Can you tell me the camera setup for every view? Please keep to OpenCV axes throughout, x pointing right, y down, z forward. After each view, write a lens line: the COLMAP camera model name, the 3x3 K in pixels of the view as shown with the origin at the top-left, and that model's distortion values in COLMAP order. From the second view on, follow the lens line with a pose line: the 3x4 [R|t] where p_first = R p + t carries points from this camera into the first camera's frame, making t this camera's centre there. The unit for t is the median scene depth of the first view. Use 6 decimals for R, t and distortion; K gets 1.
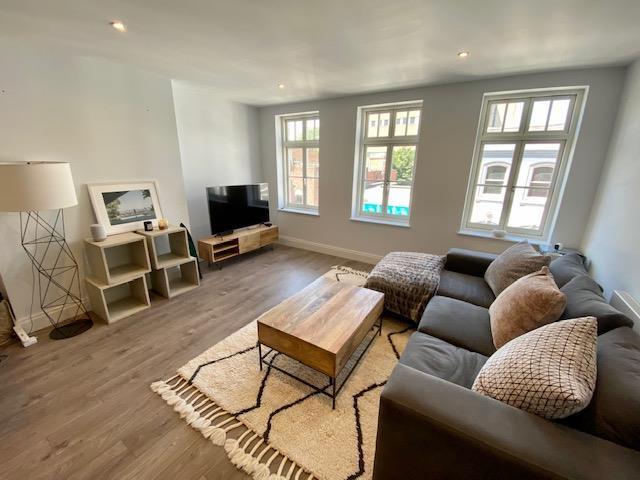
lens RADIAL K [[256.1, 0, 320.0], [0, 256.1, 240.0], [0, 0, 1]] dist [0.054552, -0.035437]
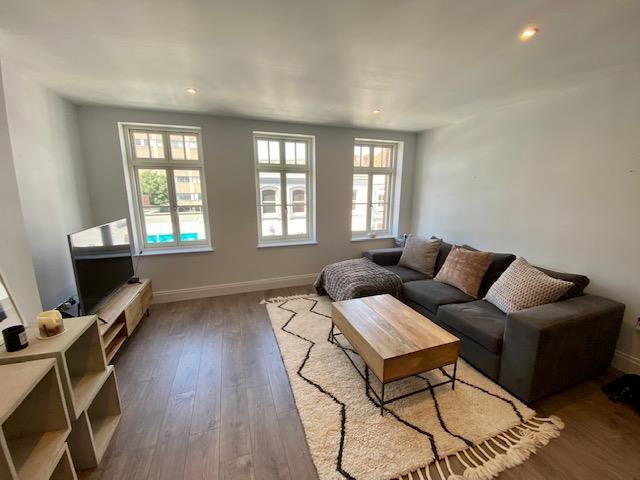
lens RADIAL K [[259.4, 0, 320.0], [0, 259.4, 240.0], [0, 0, 1]] dist [-0.002498, -0.000283]
pose [[0.626185, -0.163933, 0.762245, -0.185490], [0.231348, 0.972683, 0.019139, -0.029748], [-0.744561, 0.164359, 0.647005, 0.095633]]
